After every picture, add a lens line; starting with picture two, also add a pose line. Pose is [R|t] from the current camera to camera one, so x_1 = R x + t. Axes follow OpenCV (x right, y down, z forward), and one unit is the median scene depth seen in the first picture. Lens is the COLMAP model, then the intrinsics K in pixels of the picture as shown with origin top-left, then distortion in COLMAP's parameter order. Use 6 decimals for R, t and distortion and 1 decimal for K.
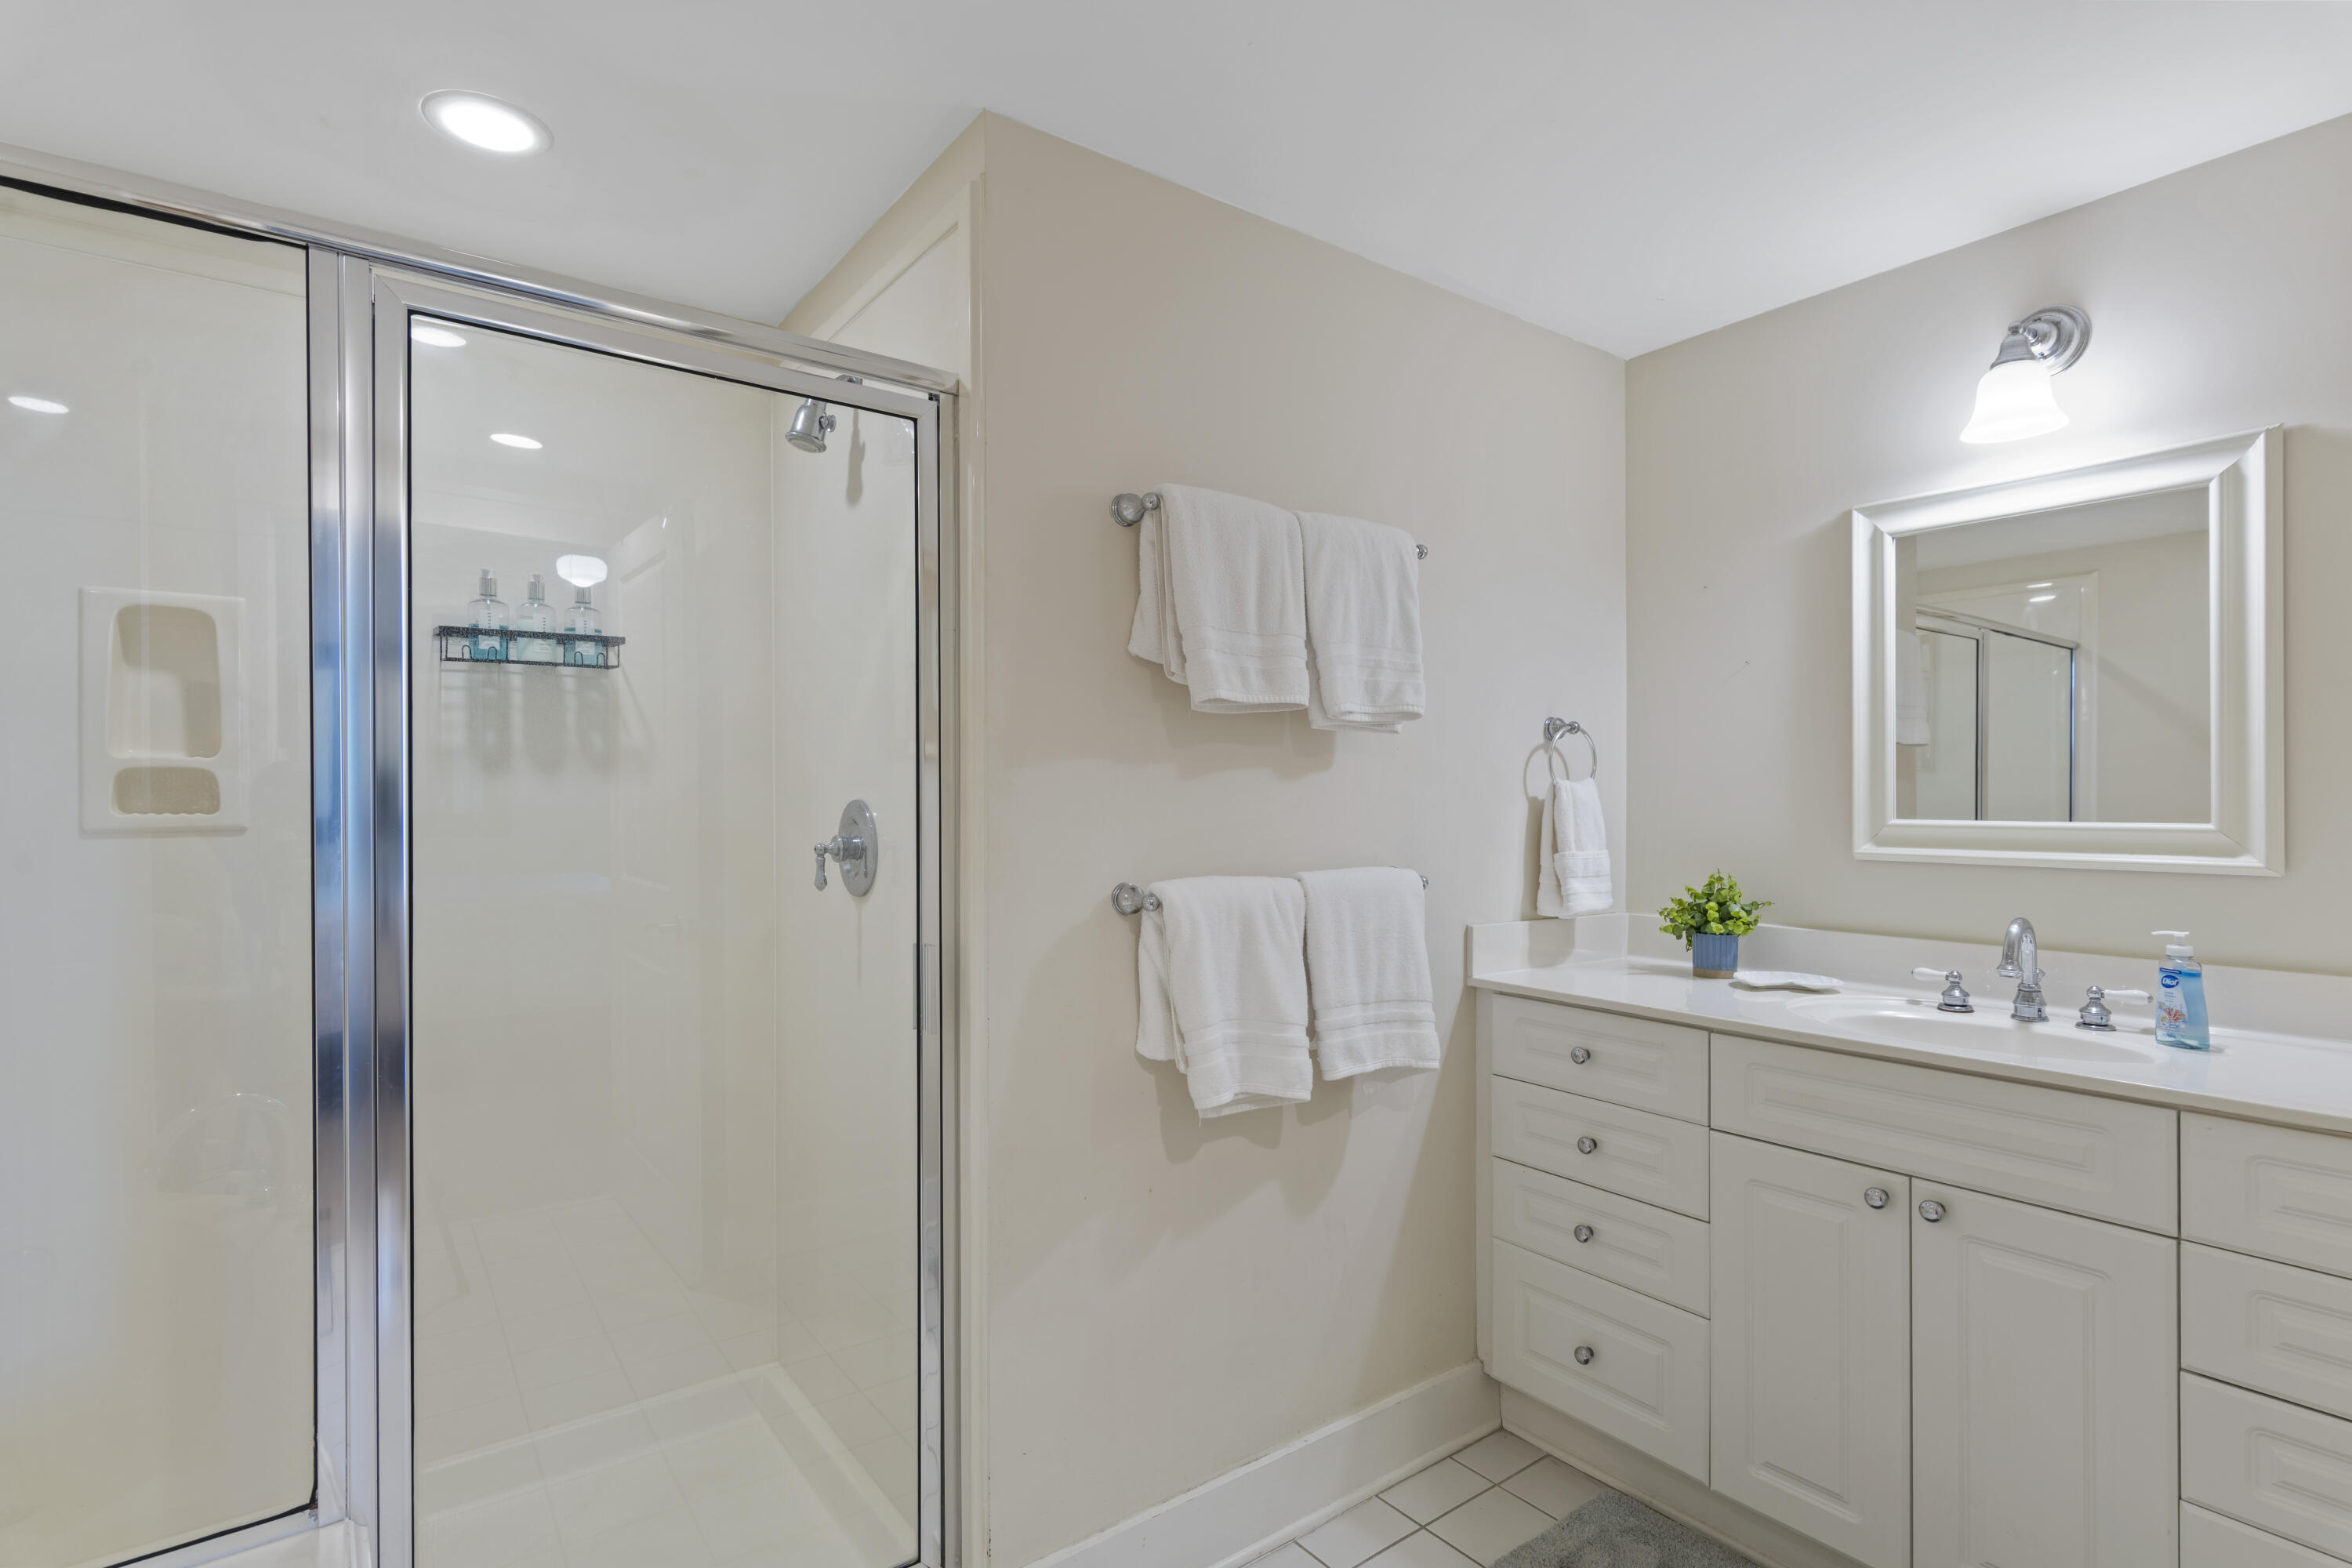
lens RADIAL K [[1162.2, 0, 1167.7], [0, 1162.2, 795.2], [0, 0, 1]] dist [0.005610, 0.000109]
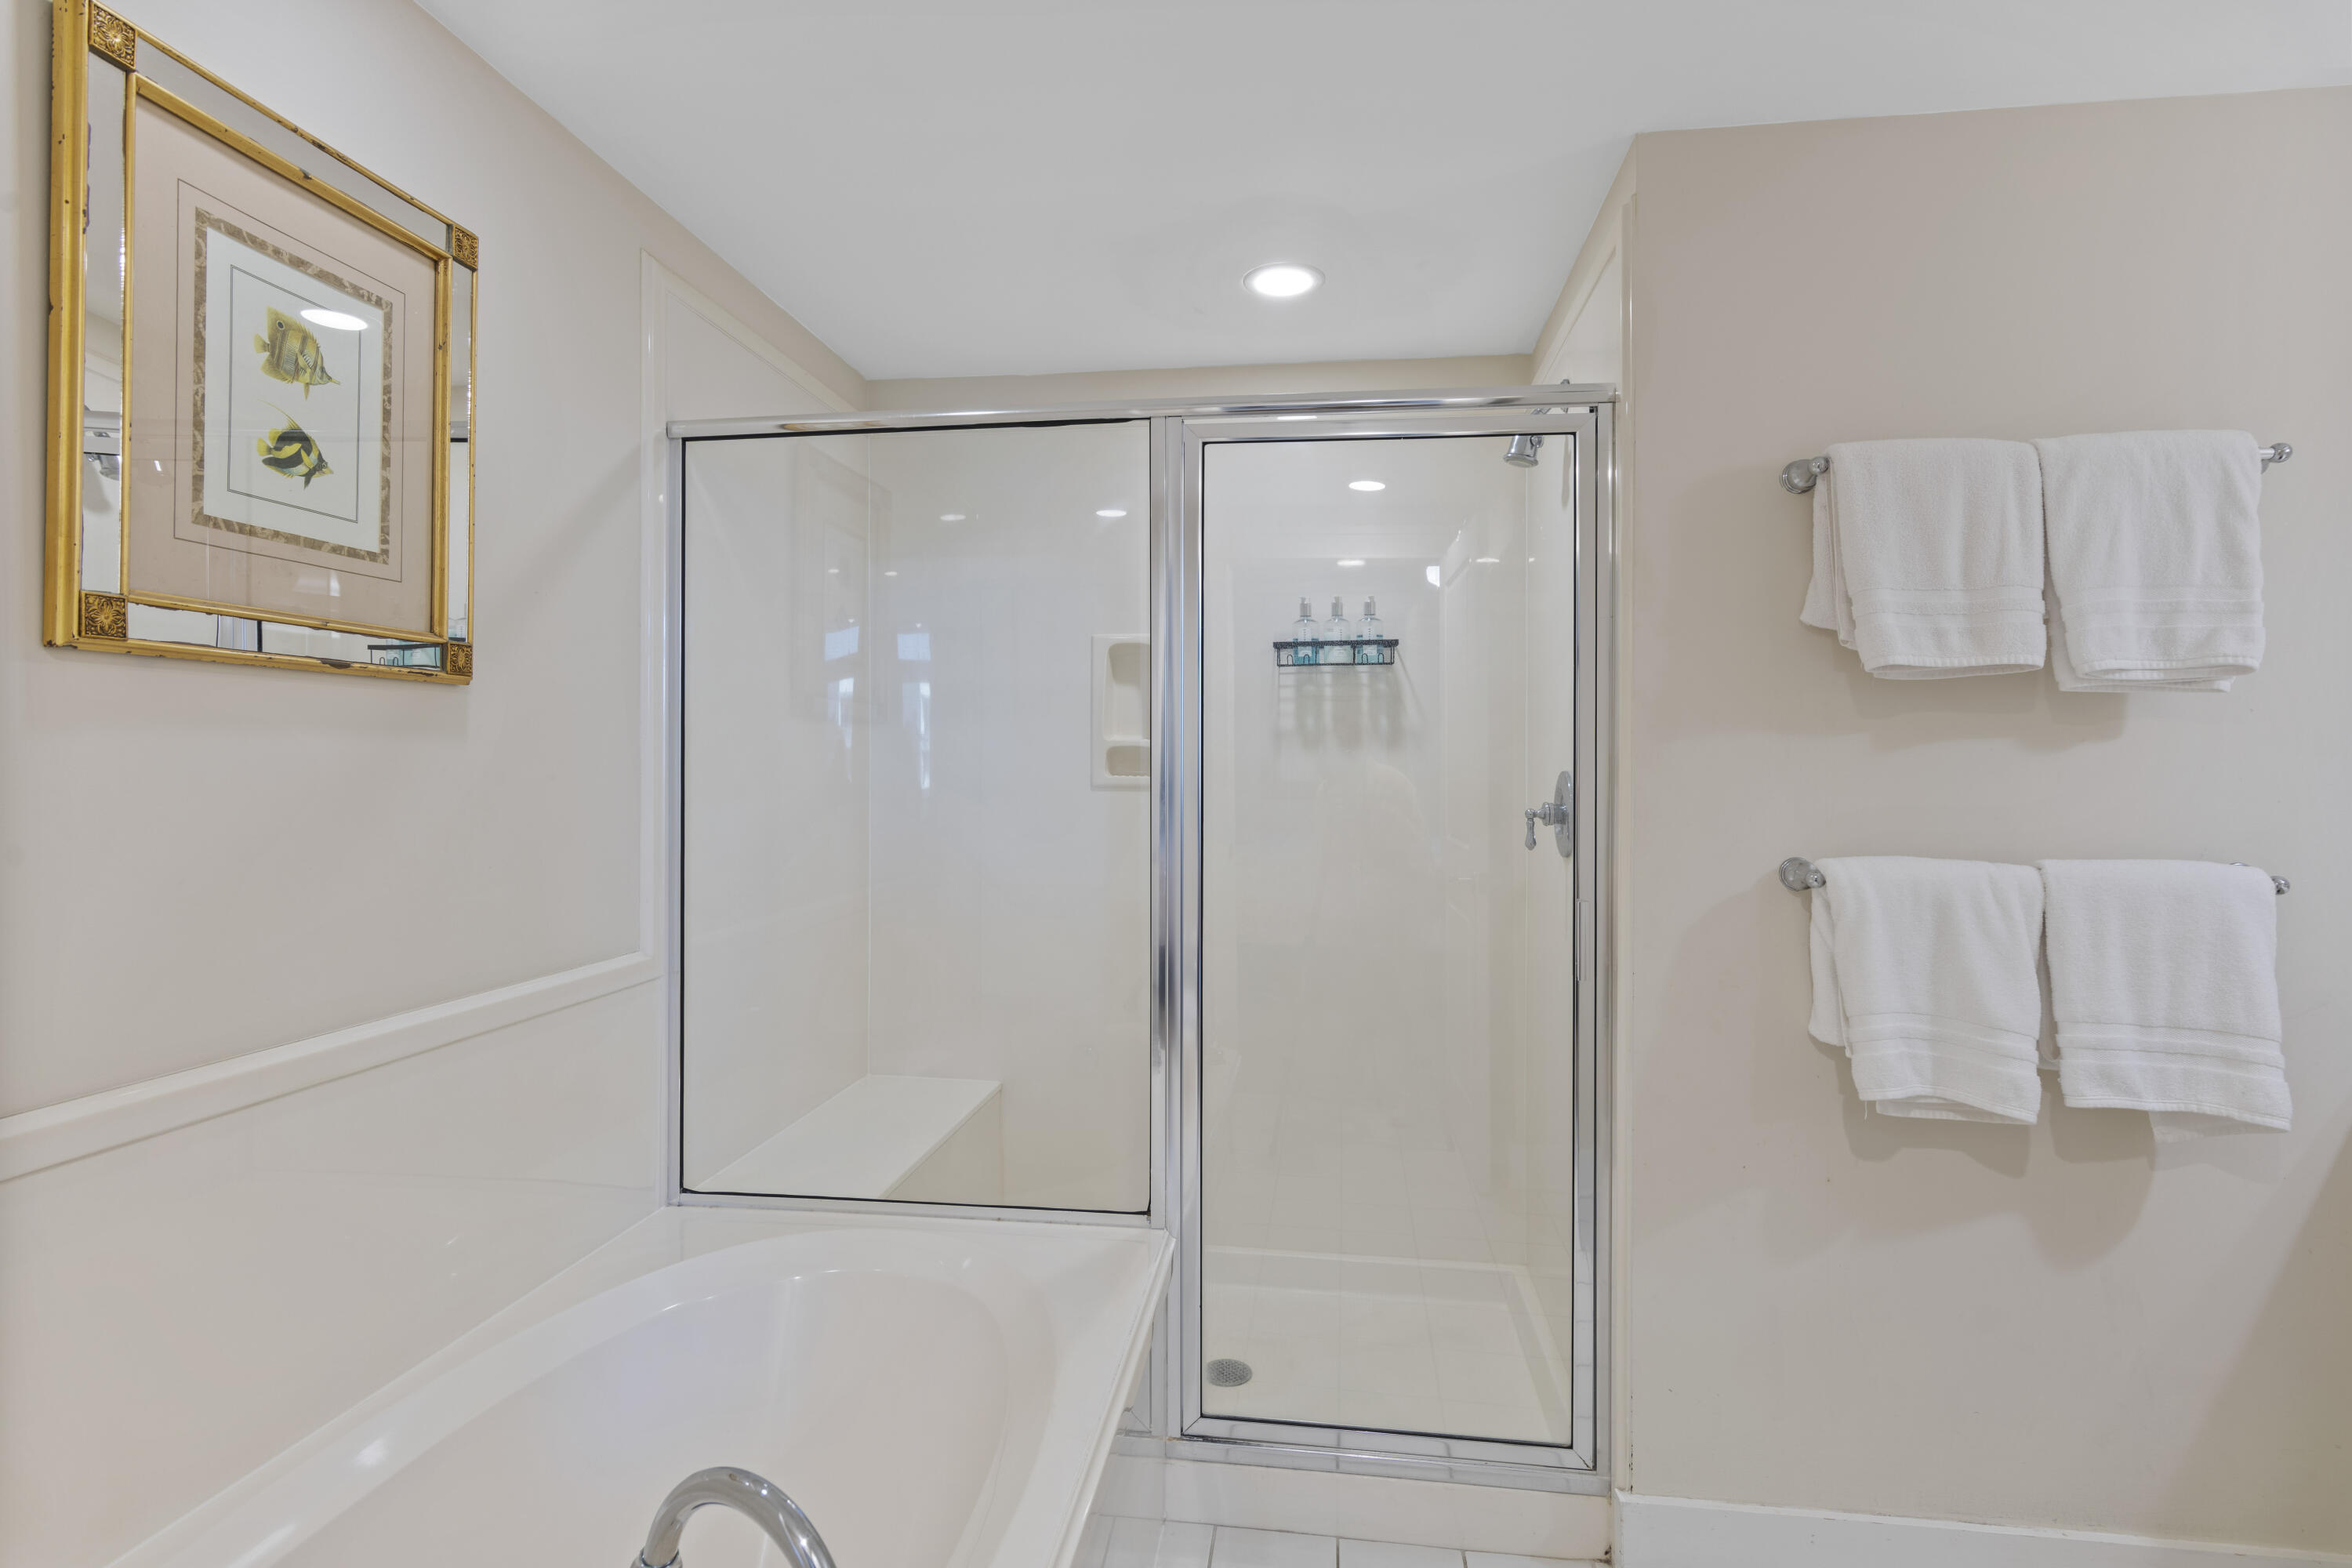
lens RADIAL K [[1146.3, 0, 1161.7], [0, 1146.3, 767.6], [0, 0, 1]] dist [0.002301, 0.000041]
pose [[0.709430, 0.007092, -0.704740, 0.253407], [-0.007991, 0.999966, 0.002018, 0.001905], [0.704731, 0.004200, 0.709463, -0.060254]]
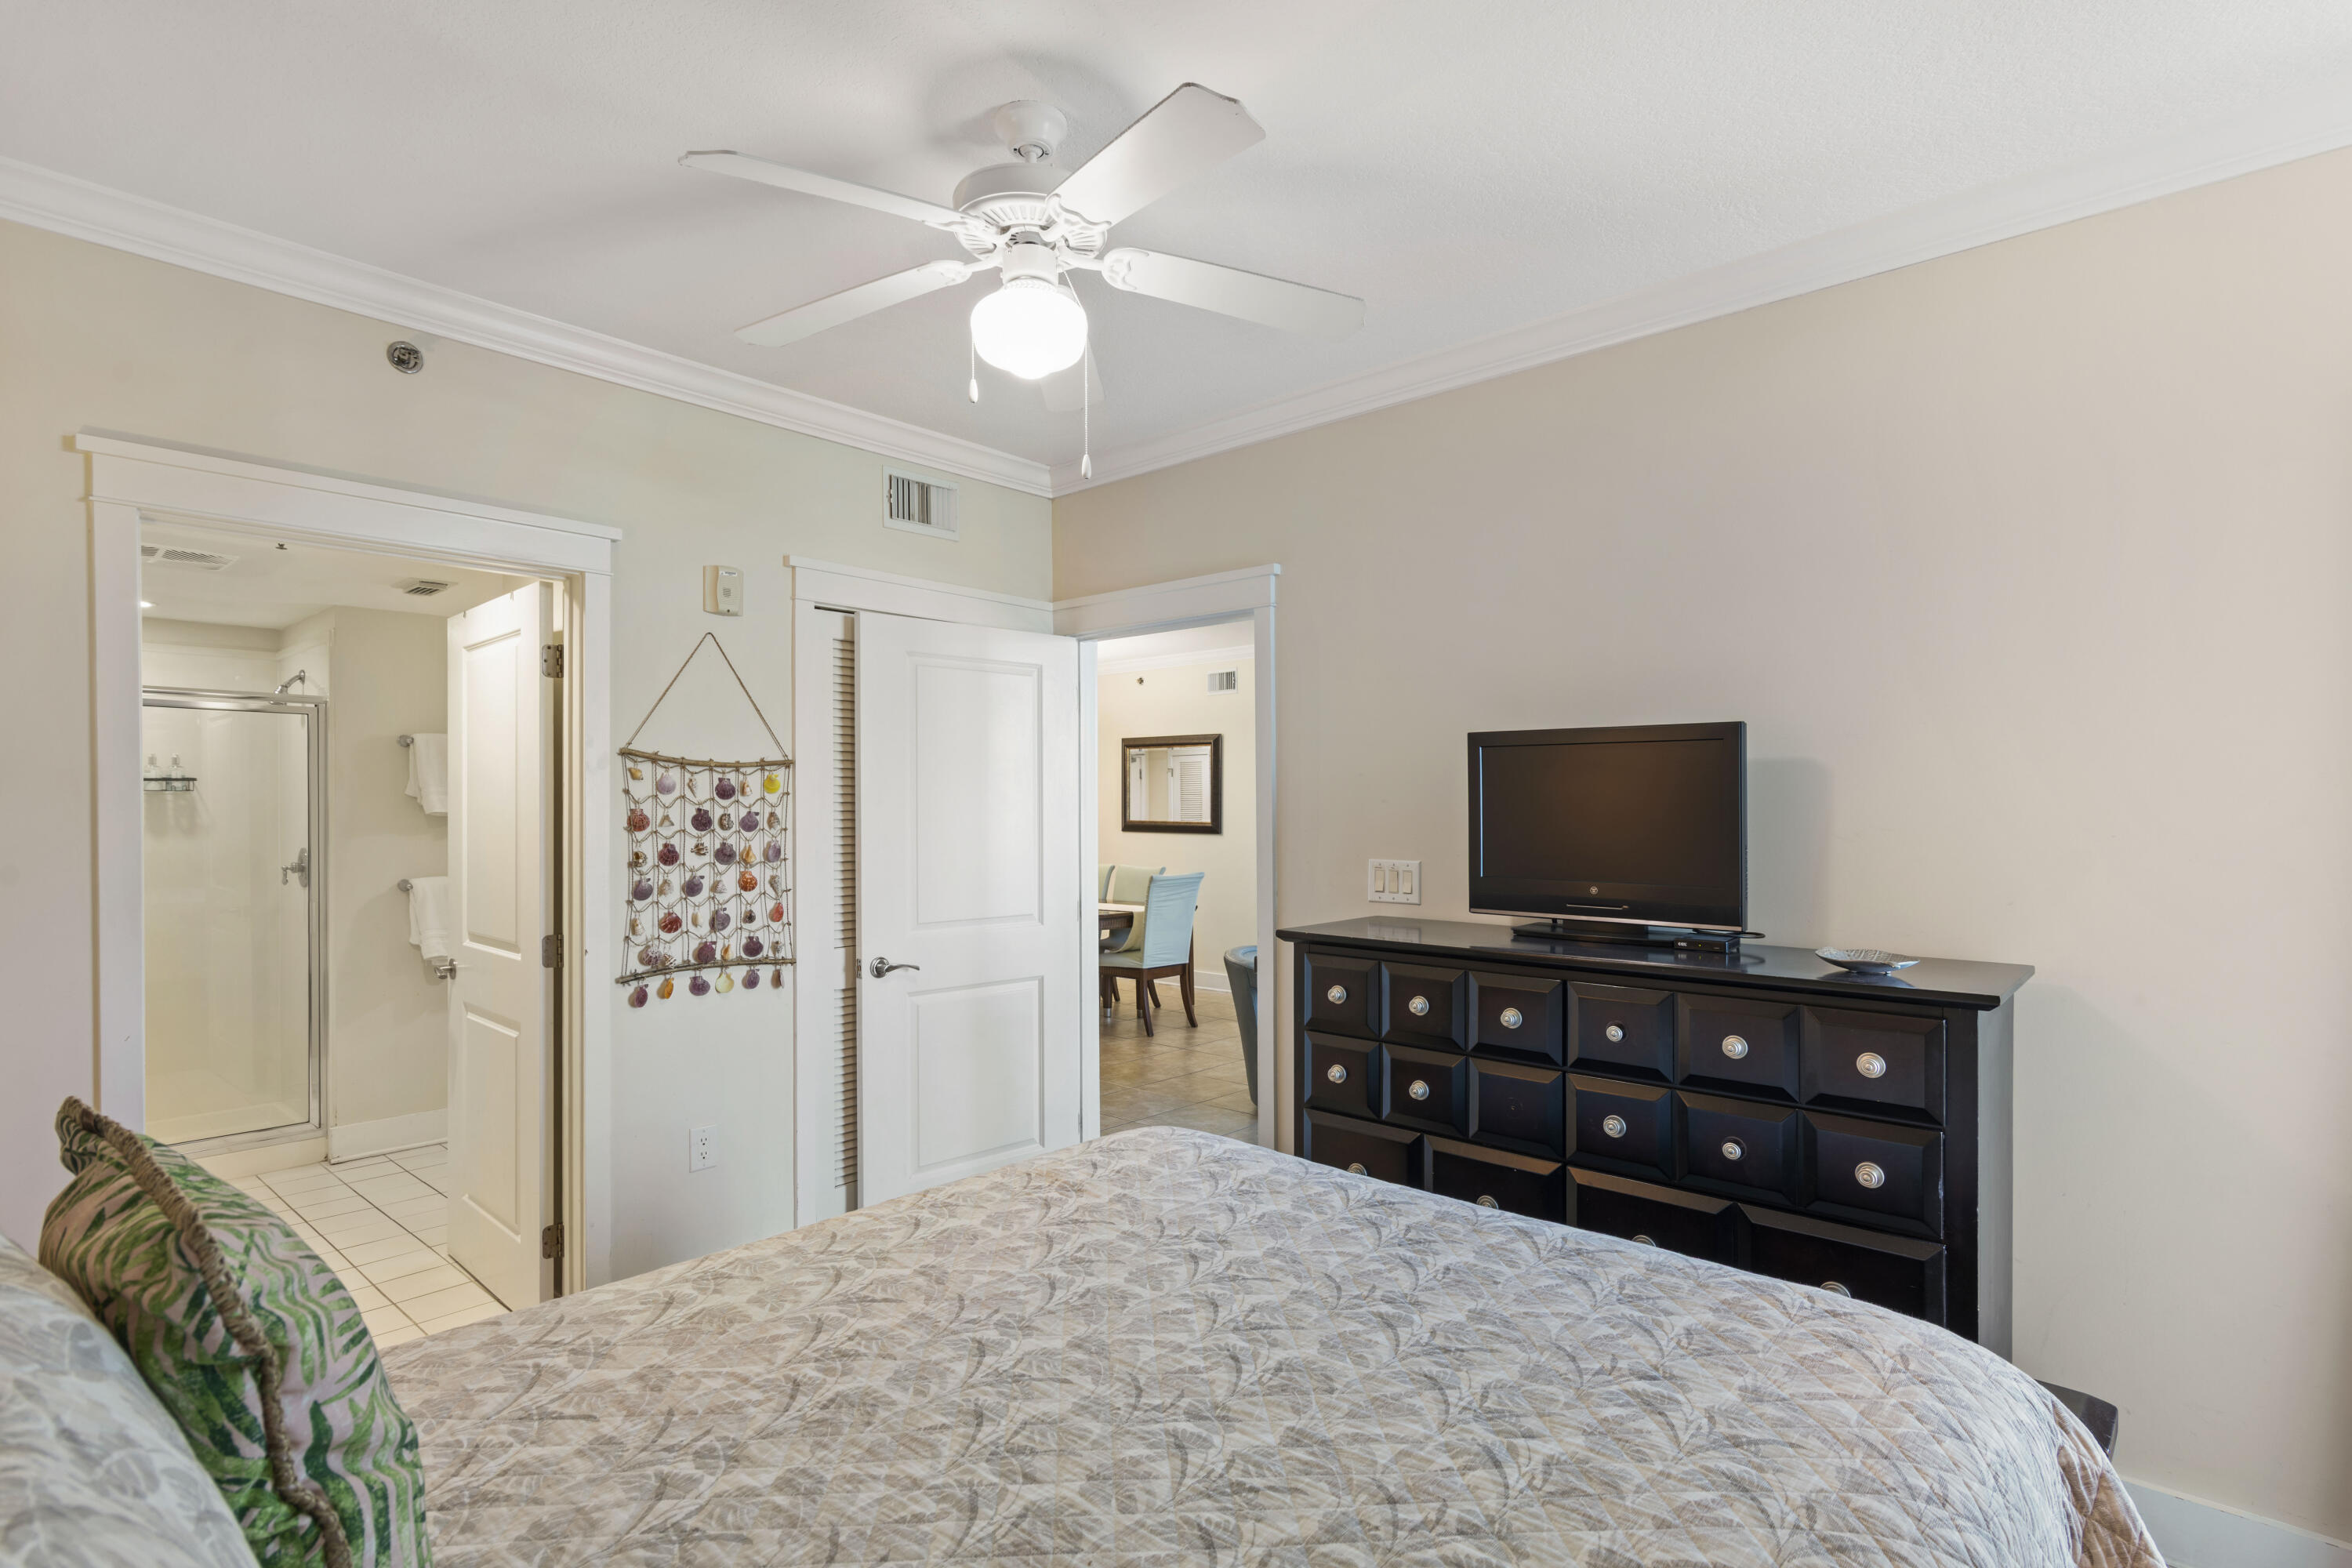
lens RADIAL K [[1162.2, 0, 1167.7], [0, 1162.2, 795.2], [0, 0, 1]] dist [0.005610, 0.000109]
pose [[0.979899, 0.000135, 0.199495, 1.110986], [0.000920, 0.999986, -0.005194, -0.099988], [-0.199493, 0.005273, 0.979885, -1.916108]]
